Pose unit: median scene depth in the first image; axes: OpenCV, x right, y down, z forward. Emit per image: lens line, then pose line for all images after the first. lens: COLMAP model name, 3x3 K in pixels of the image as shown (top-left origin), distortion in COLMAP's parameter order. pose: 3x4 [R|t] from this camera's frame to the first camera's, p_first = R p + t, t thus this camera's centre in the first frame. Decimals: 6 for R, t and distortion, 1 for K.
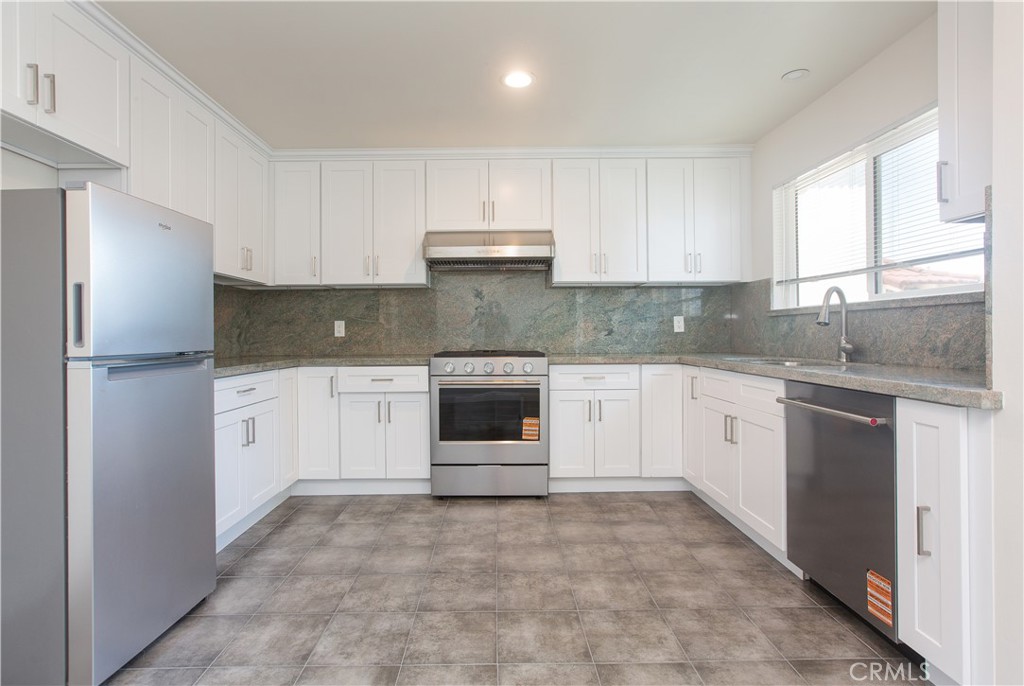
lens RADIAL K [[500.3, 0, 509.5], [0, 500.3, 327.8], [0, 0, 1]] dist [-0.036832, 0.023539]
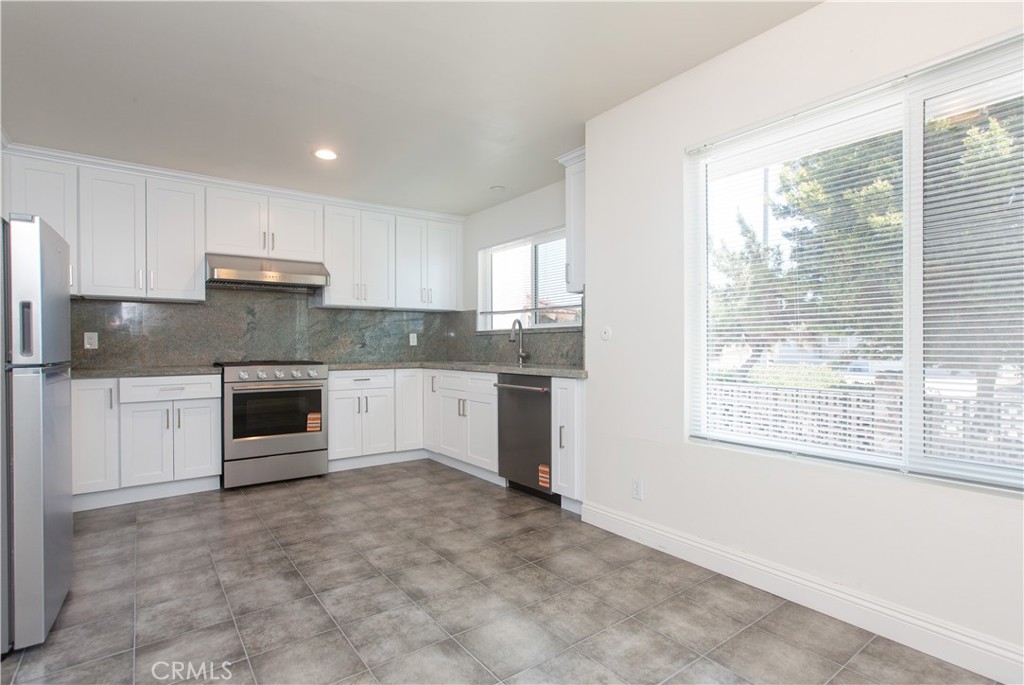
lens RADIAL K [[500.3, 0, 509.5], [0, 500.3, 327.3], [0, 0, 1]] dist [-0.036832, 0.023539]
pose [[0.807615, 0.024855, 0.589186, -0.347997], [-0.007968, 0.999480, -0.031242, -0.000846], [-0.589656, 0.020537, 0.807393, -0.345559]]
